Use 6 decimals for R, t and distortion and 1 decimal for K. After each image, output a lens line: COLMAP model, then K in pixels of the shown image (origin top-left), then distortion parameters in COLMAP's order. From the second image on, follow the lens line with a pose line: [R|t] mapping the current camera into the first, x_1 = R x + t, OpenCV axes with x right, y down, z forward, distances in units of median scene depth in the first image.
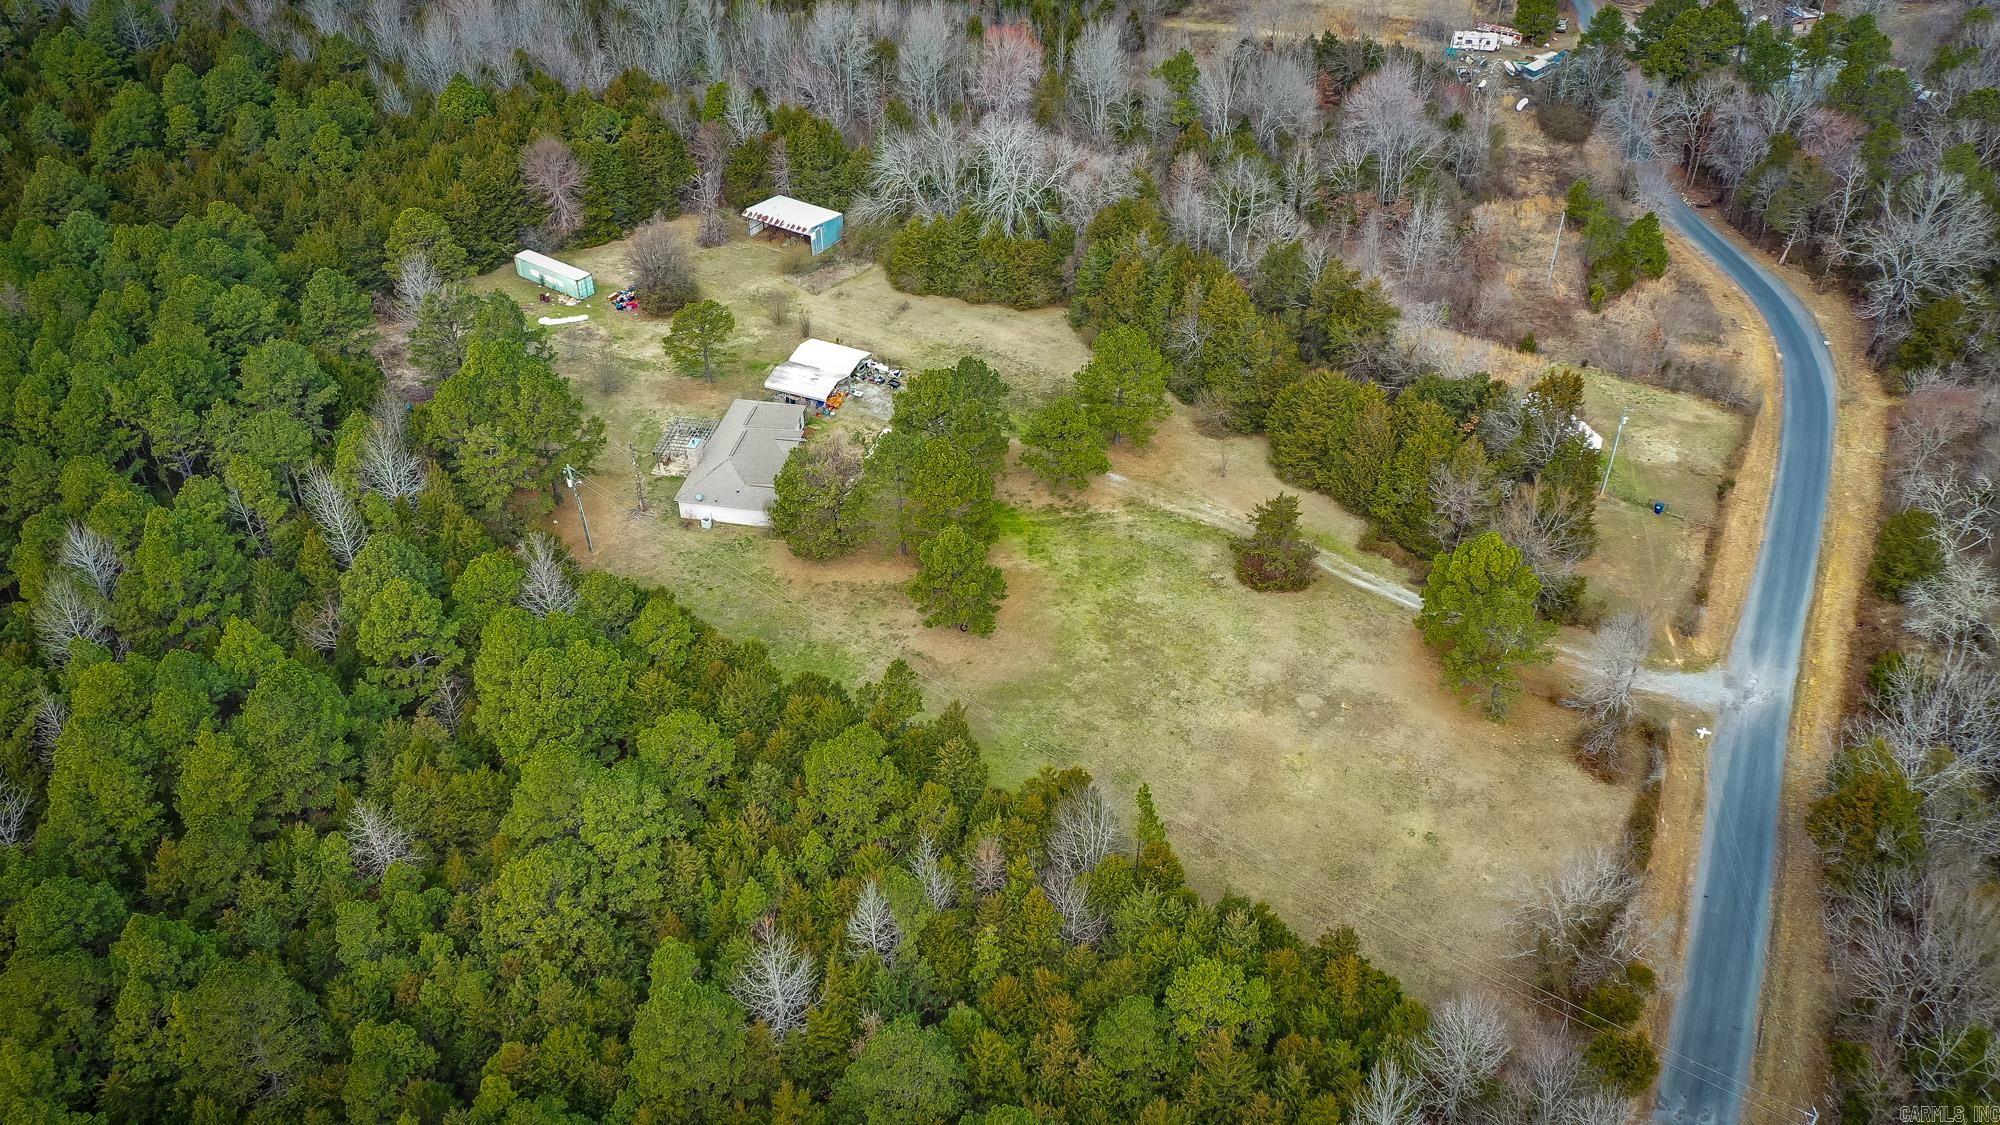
lens RADIAL K [[1633.5, 0, 992.4], [0, 1633.5, 556.8], [0, 0, 1]] dist [0.030679, 0.005712]
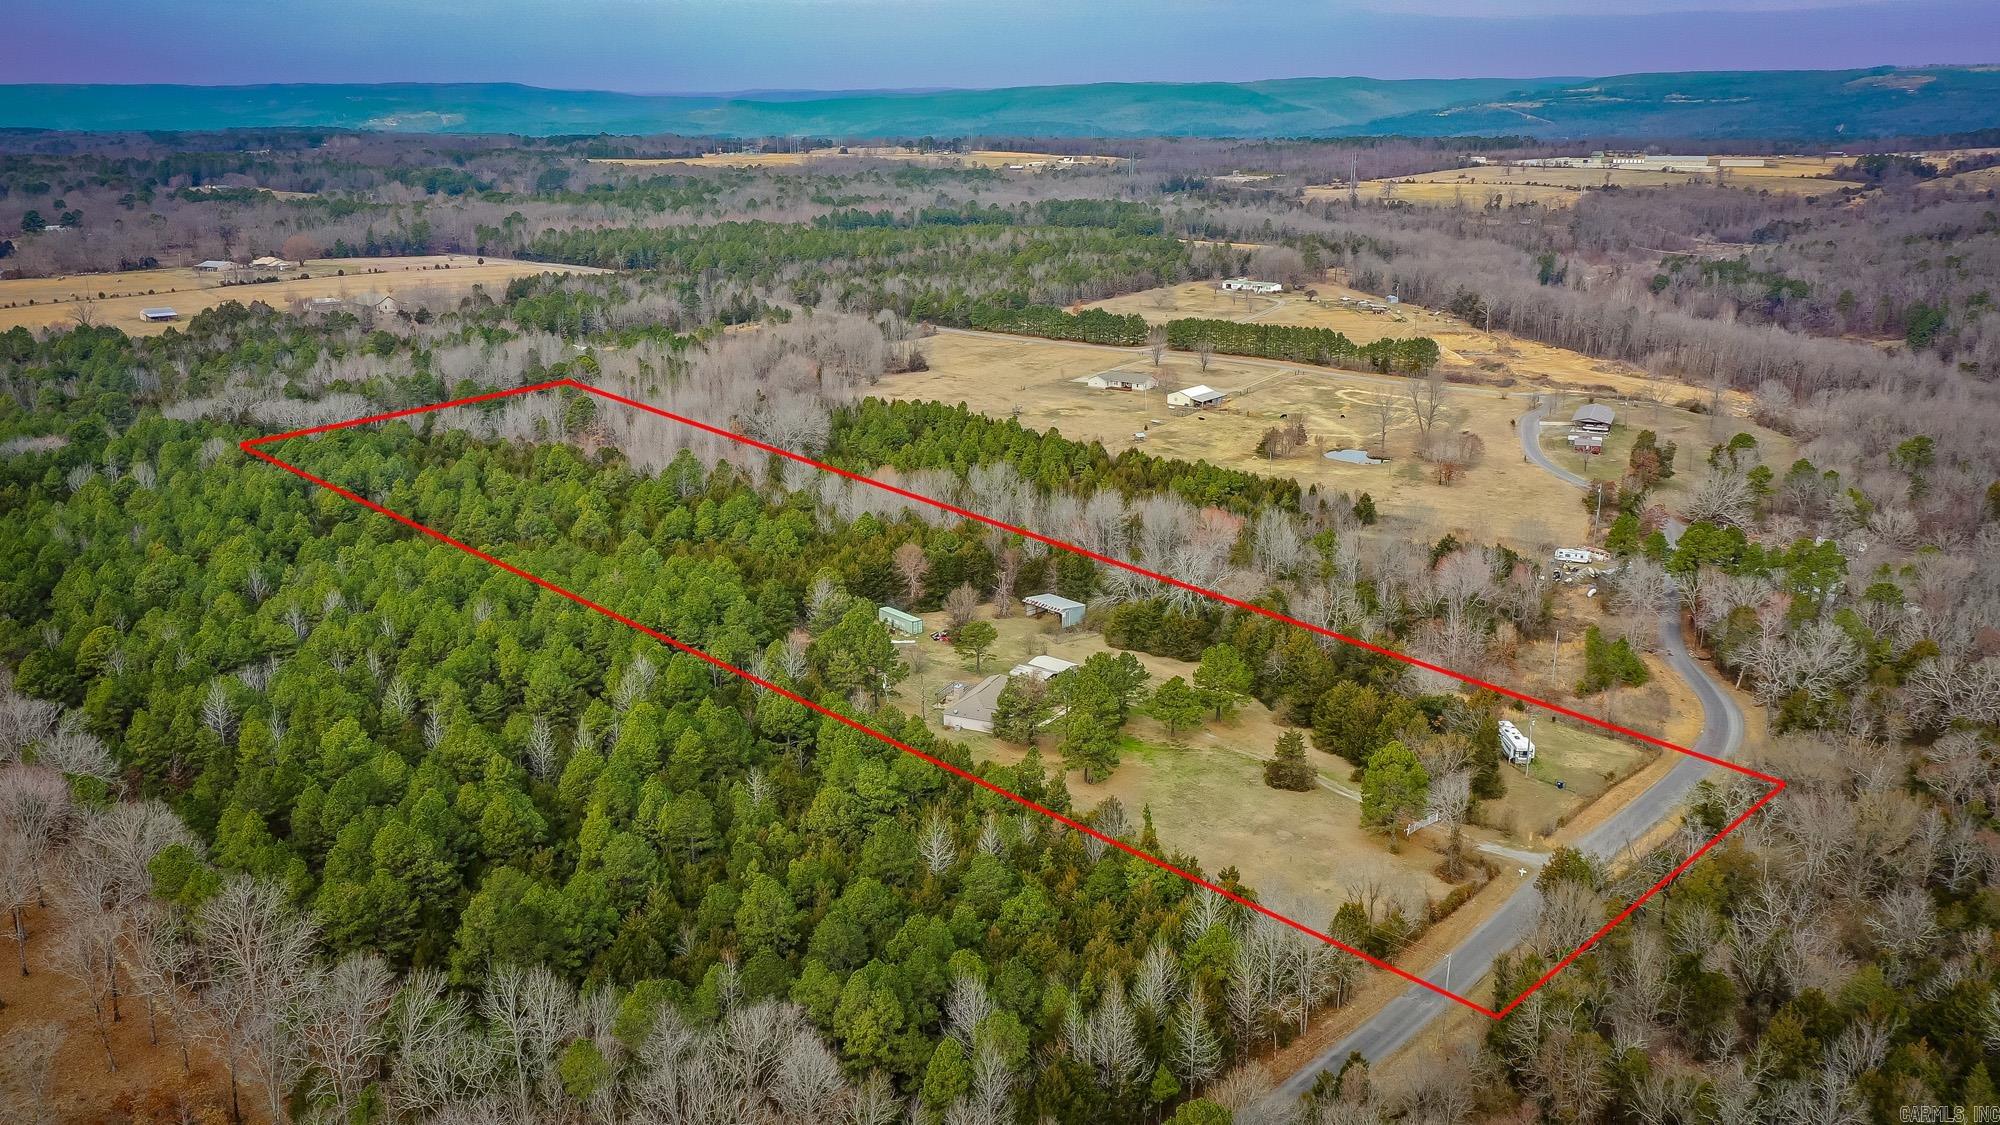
lens RADIAL K [[1633.5, 0, 992.4], [0, 1633.5, 556.8], [0, 0, 1]] dist [0.030679, 0.005712]
pose [[0.970260, 0.067941, -0.232333, 0.183930], [-0.145468, 0.930812, -0.335304, 0.287416], [0.193477, 0.359129, 0.913013, -0.459077]]
